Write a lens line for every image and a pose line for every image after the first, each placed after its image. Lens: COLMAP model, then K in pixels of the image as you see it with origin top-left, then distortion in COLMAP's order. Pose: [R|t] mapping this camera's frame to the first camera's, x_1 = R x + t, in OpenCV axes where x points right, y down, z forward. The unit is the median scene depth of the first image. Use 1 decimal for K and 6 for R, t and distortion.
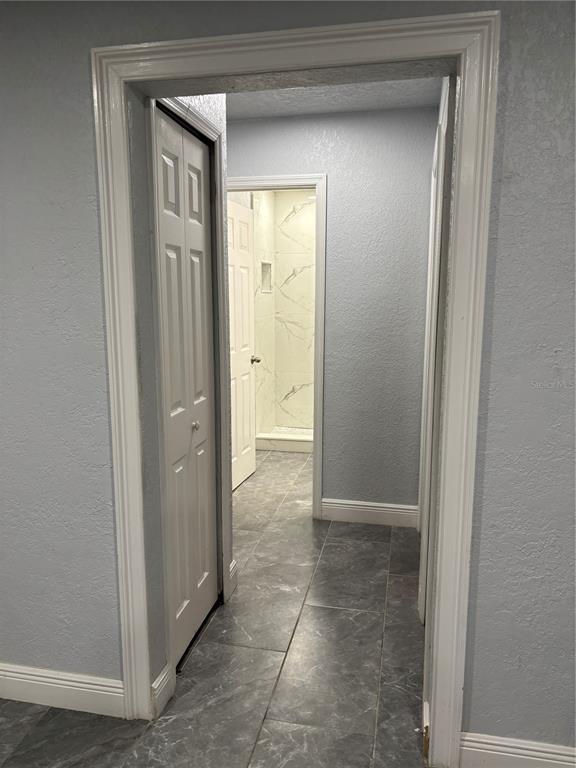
lens RADIAL K [[583.3, 0, 288.8], [0, 583.3, 384.8], [0, 0, 1]] dist [0.041728, -0.033726]
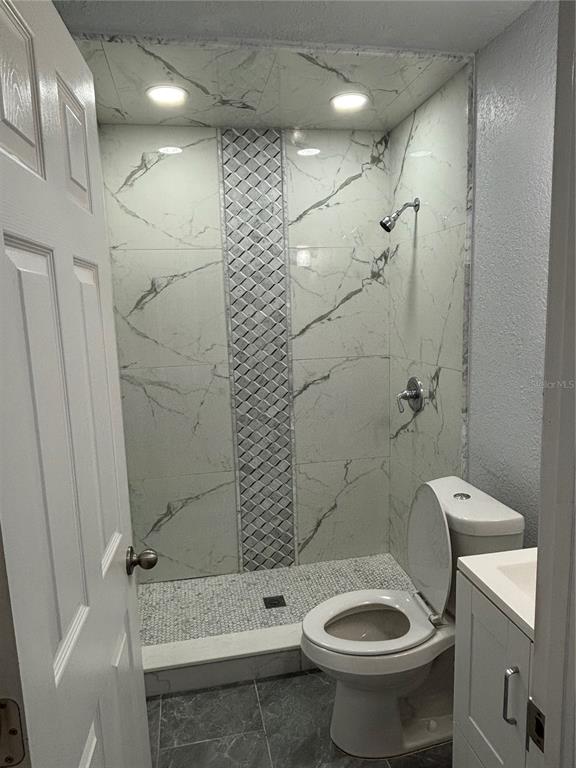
lens RADIAL K [[527.0, 0, 285.5], [0, 527.0, 387.8], [0, 0, 1]] dist [0.001405, -0.000126]
pose [[0.925497, -0.088411, 0.368293, -0.061255], [0.091465, 0.995766, 0.009192, -0.098174], [-0.367546, 0.025179, 0.929664, 0.533002]]
